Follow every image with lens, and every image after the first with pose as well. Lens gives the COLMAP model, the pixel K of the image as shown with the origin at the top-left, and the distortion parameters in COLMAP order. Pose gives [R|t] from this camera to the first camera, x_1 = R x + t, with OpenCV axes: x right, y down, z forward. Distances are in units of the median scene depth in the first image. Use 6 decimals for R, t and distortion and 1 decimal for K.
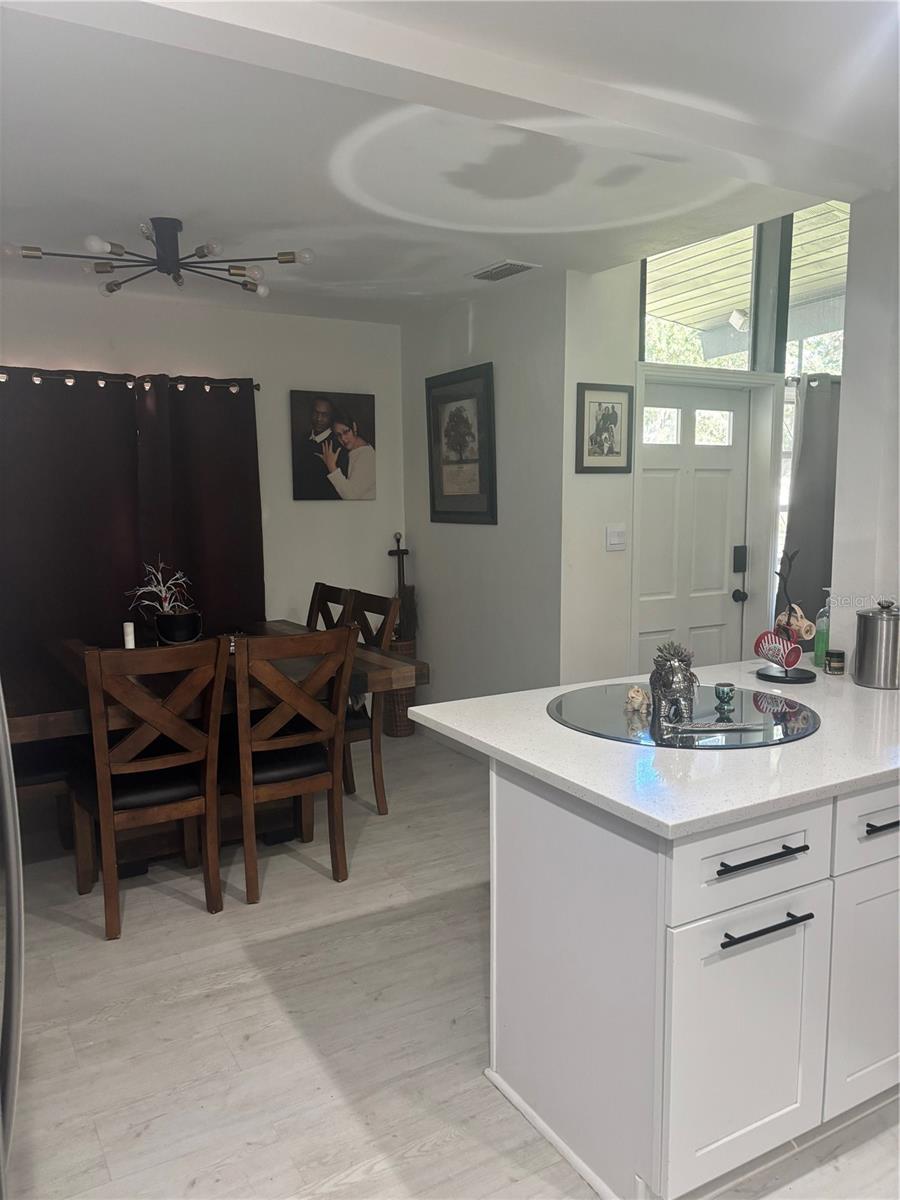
lens RADIAL K [[913.3, 0, 449.8], [0, 913.3, 603.7], [0, 0, 1]] dist [0.111616, -0.165381]
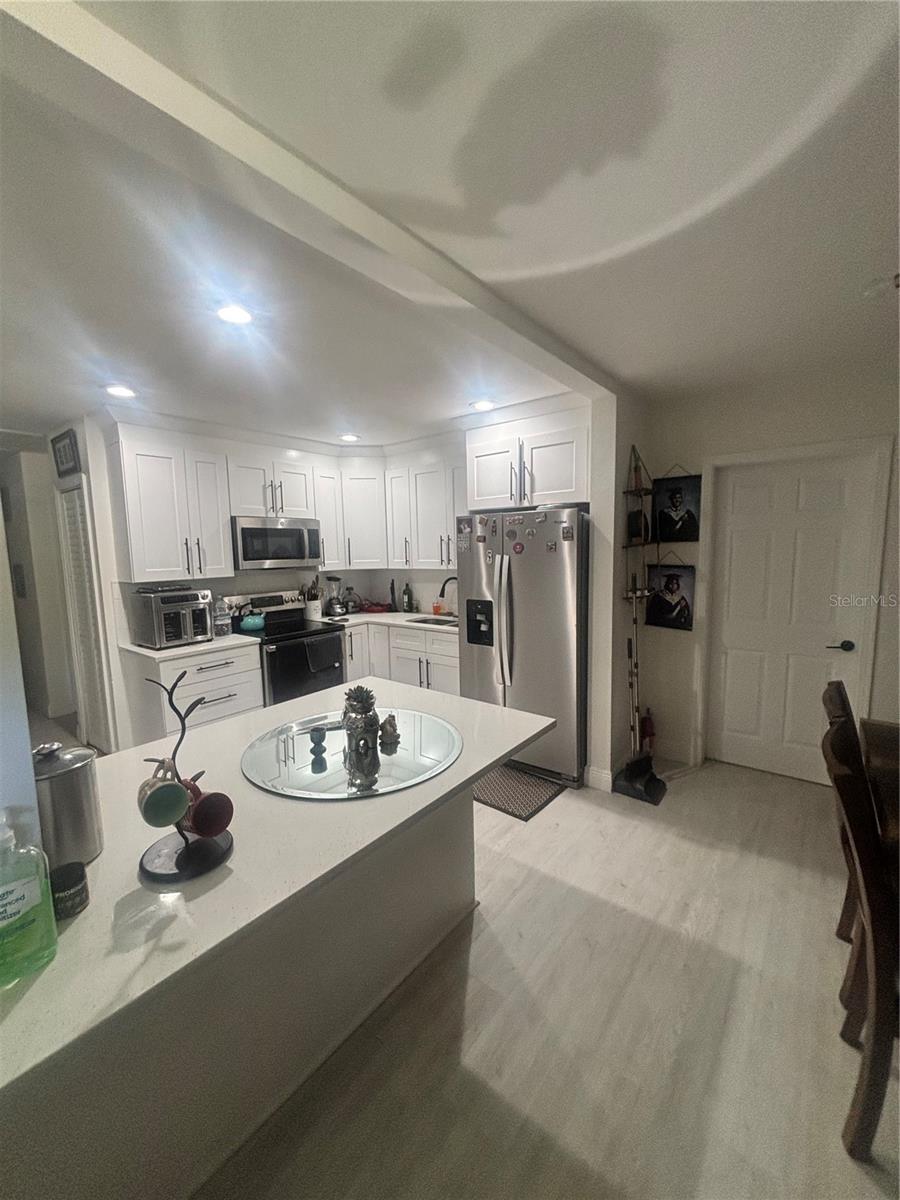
lens RADIAL K [[479.5, 0, 448.2], [0, 479.5, 603.2], [0, 0, 1]] dist [-0.002045, -0.000089]
pose [[-0.932424, 0.068906, -0.354737, 0.238998], [-0.019210, 0.970813, 0.239068, -0.153237], [0.360856, 0.229727, -0.903885, 1.083380]]
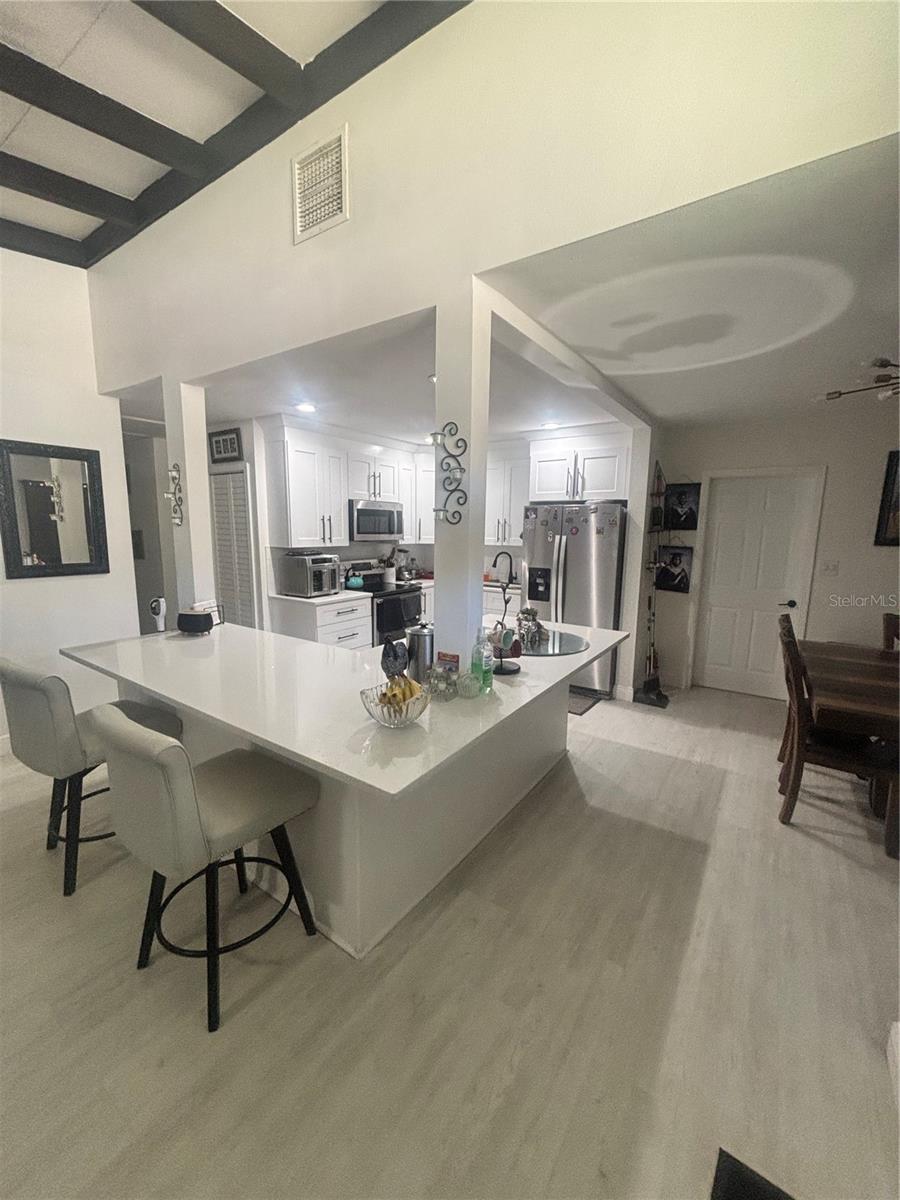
lens RADIAL K [[479.5, 0, 448.2], [0, 479.5, 603.2], [0, 0, 1]] dist [-0.002045, -0.000089]
pose [[-0.905443, 0.063188, -0.419738, 0.608288], [-0.059786, 0.960015, 0.273491, -0.181630], [0.420236, 0.272725, -0.865461, 1.286588]]
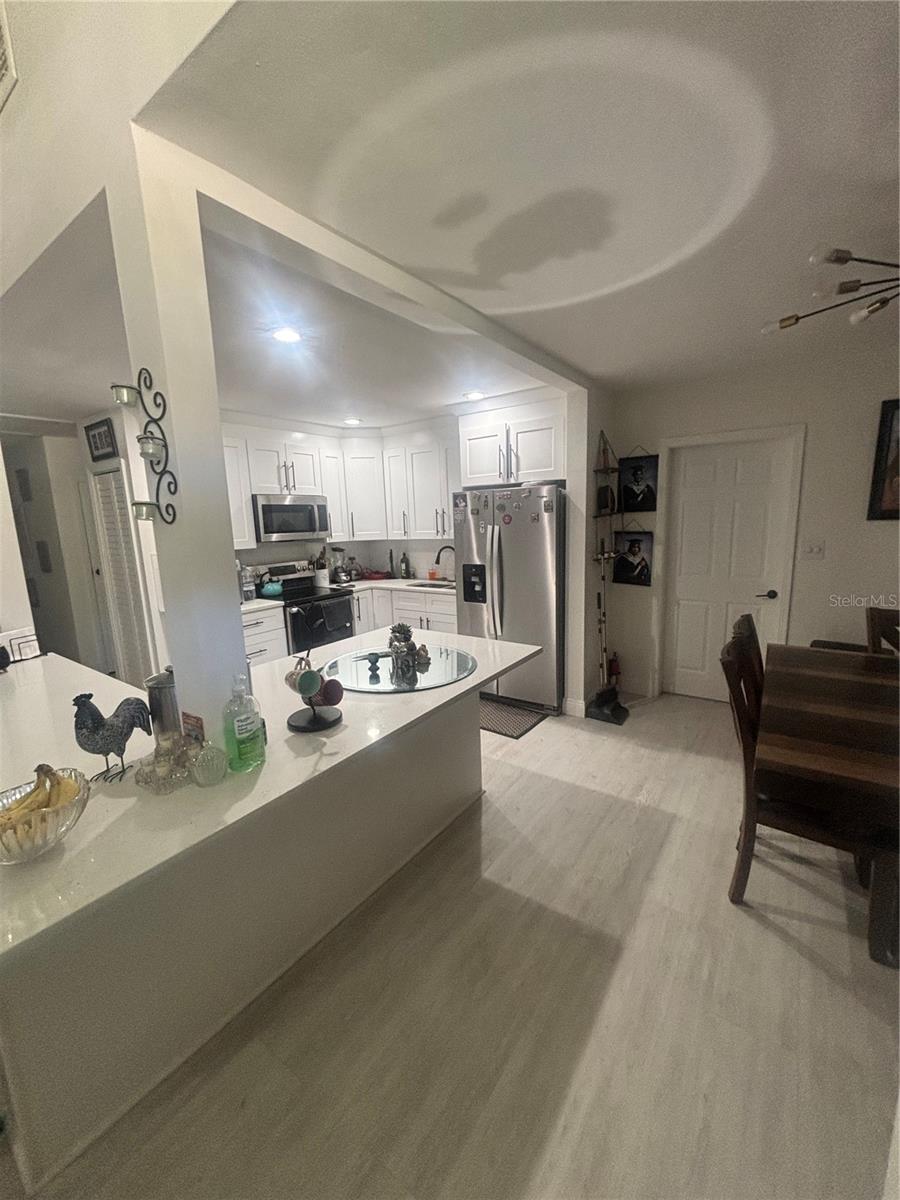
lens RADIAL K [[479.5, 0, 448.2], [0, 479.5, 603.2], [0, 0, 1]] dist [-0.002045, -0.000089]
pose [[-0.912942, 0.110017, -0.392979, 0.342984], [-0.010956, 0.956020, 0.293095, -0.172352], [0.407942, 0.271885, -0.871586, 1.213722]]
